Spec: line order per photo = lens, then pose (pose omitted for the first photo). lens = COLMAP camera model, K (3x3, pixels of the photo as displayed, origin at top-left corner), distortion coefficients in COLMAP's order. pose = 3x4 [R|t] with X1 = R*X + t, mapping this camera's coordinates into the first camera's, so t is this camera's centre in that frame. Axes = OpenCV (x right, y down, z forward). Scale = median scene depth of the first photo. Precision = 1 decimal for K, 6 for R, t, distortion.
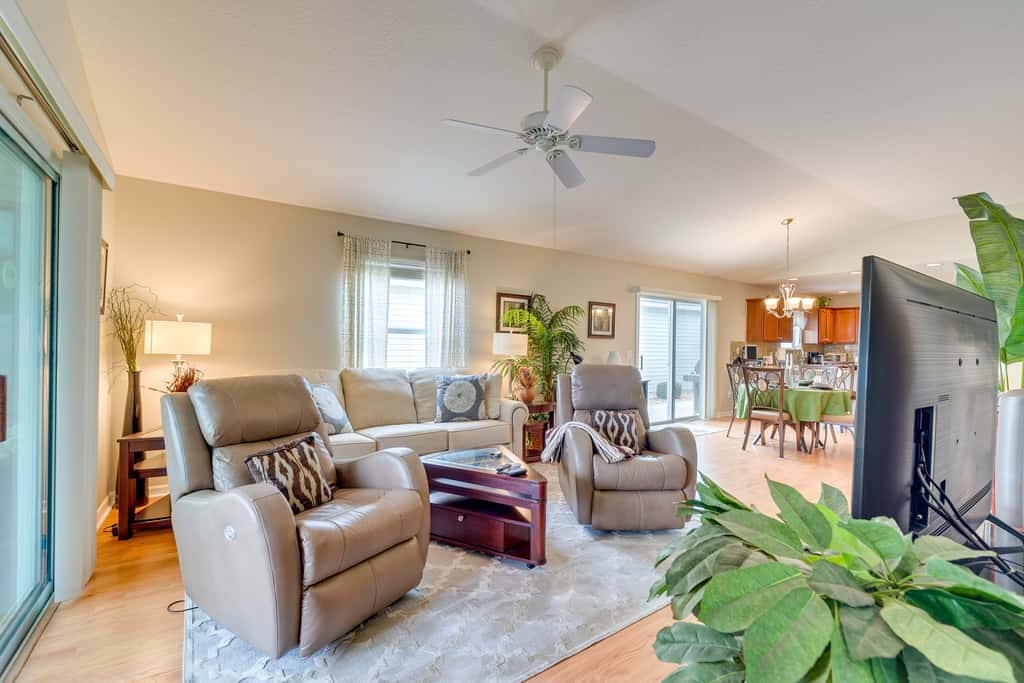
lens RADIAL K [[440.8, 0, 518.9], [0, 440.8, 345.1], [0, 0, 1]] dist [-0.003858, -0.000514]
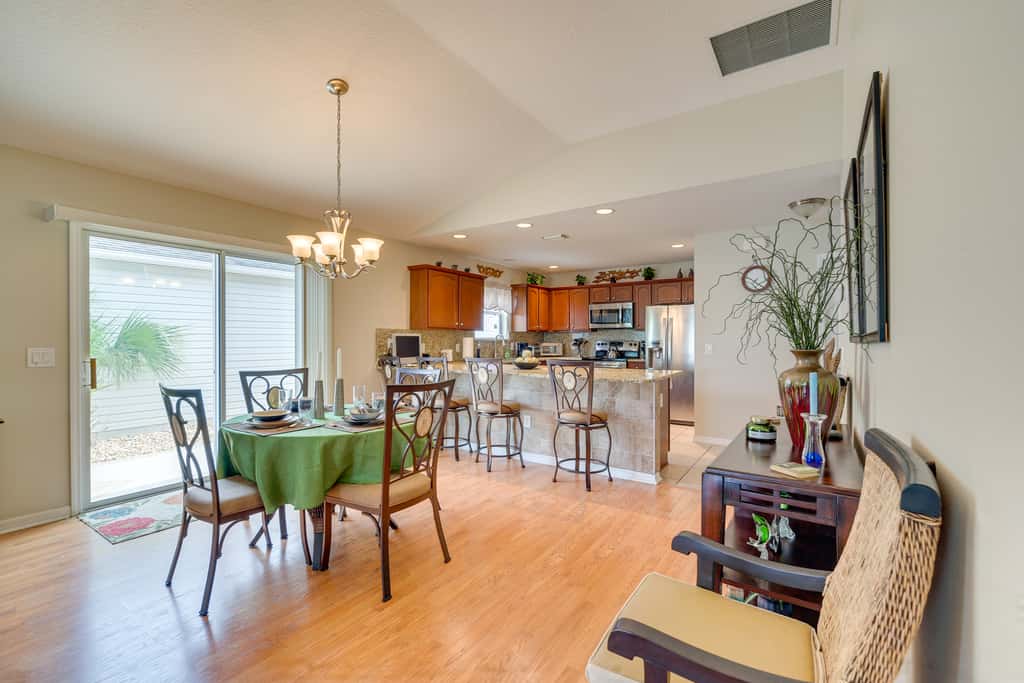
lens RADIAL K [[444.8, 0, 515.4], [0, 444.8, 343.8], [0, 0, 1]] dist [-0.000885, -0.000037]
pose [[0.930213, -0.018962, 0.366529, 0.613945], [0.014227, 0.999777, 0.015617, 0.008570], [-0.366743, -0.009313, 0.930276, 0.454107]]
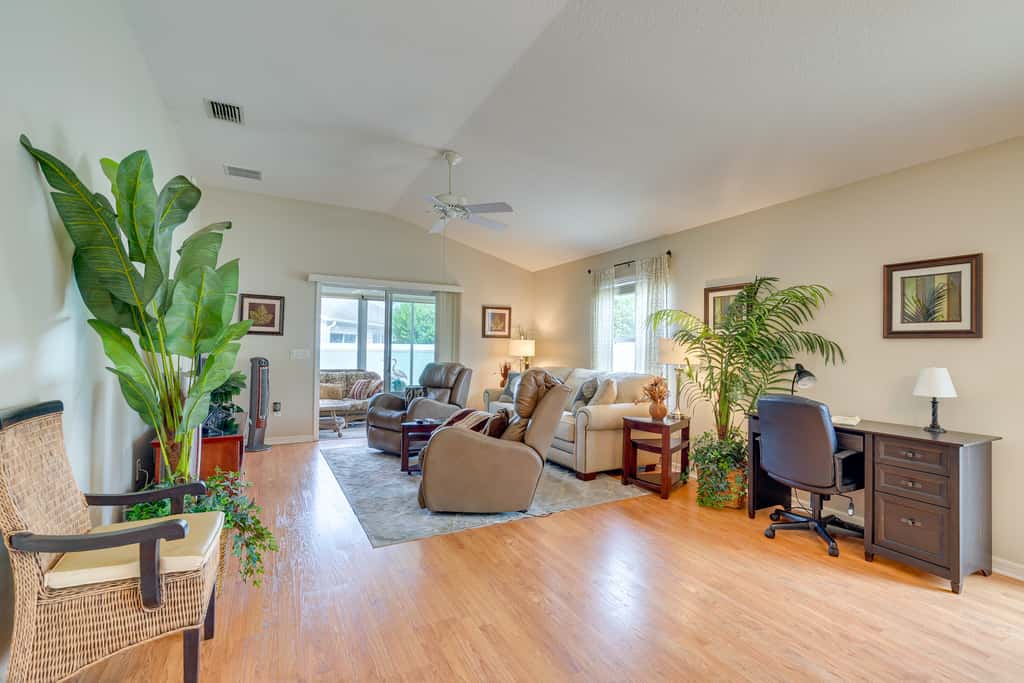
lens RADIAL K [[462.3, 0, 525.3], [0, 462.3, 345.8], [0, 0, 1]] dist [-0.000127, 0.000051]
pose [[-0.105278, -0.021082, -0.994219, 0.762863], [-0.017401, 0.999661, -0.019354, 0.009492], [0.994291, 0.015263, -0.105609, 0.688941]]
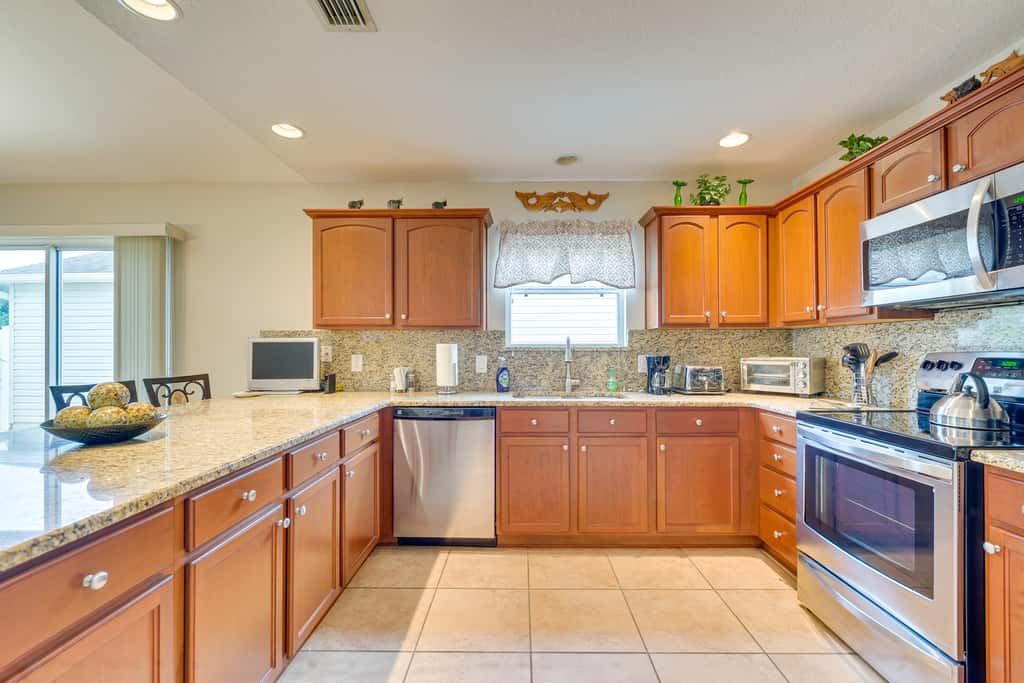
lens RADIAL K [[440.8, 0, 518.9], [0, 440.8, 345.1], [0, 0, 1]] dist [-0.003858, -0.000514]
pose [[0.812223, -0.020122, -0.582999, 1.290296], [0.013519, 0.999786, -0.015673, 0.019374], [0.583190, 0.004848, 0.812321, 1.146172]]
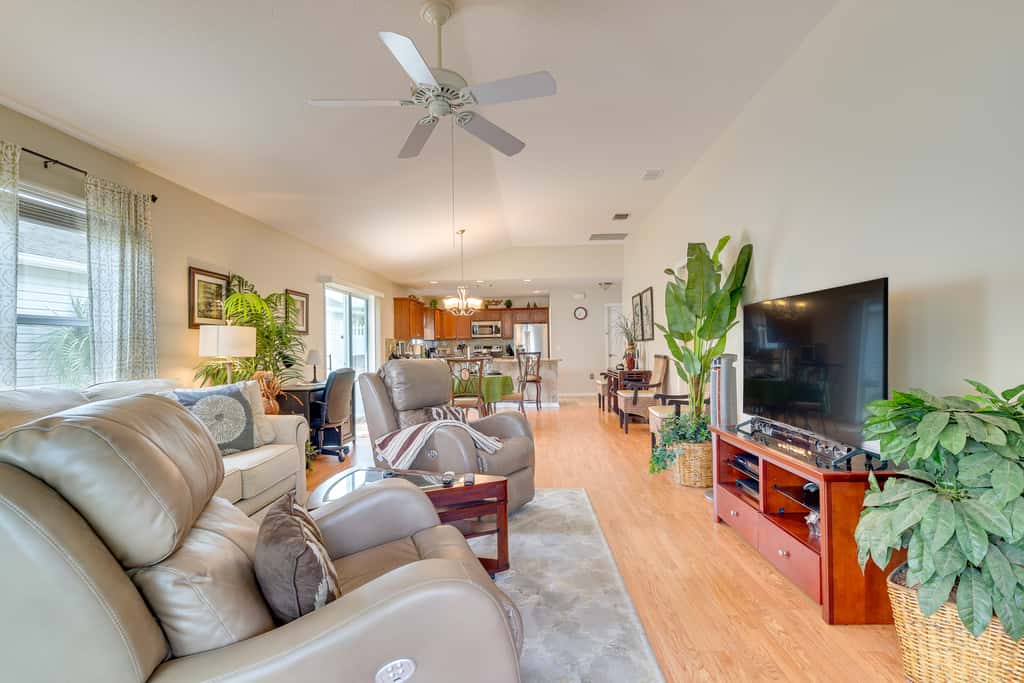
lens RADIAL K [[476.2, 0, 512.0], [0, 476.2, 341.5], [0, 0, 1]] dist [-0.001321, 0.000008]
pose [[0.608184, -0.016060, 0.793634, -0.298903], [0.026006, 0.999662, 0.000300, 0.008204], [-0.793370, 0.020457, 0.608395, 0.149133]]
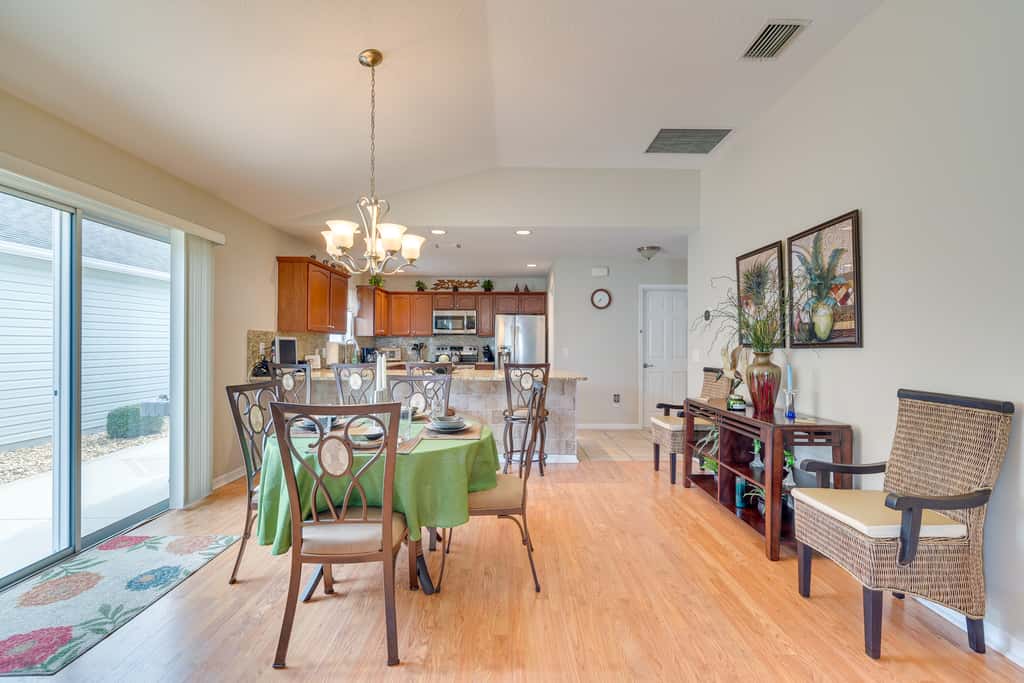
lens RADIAL K [[440.8, 0, 518.9], [0, 440.8, 345.1], [0, 0, 1]] dist [-0.003858, -0.000514]
pose [[0.554504, -0.014280, 0.832059, 0.322180], [0.004902, 0.999891, 0.013894, 0.004289], [-0.832167, -0.003626, 0.554514, 0.634069]]
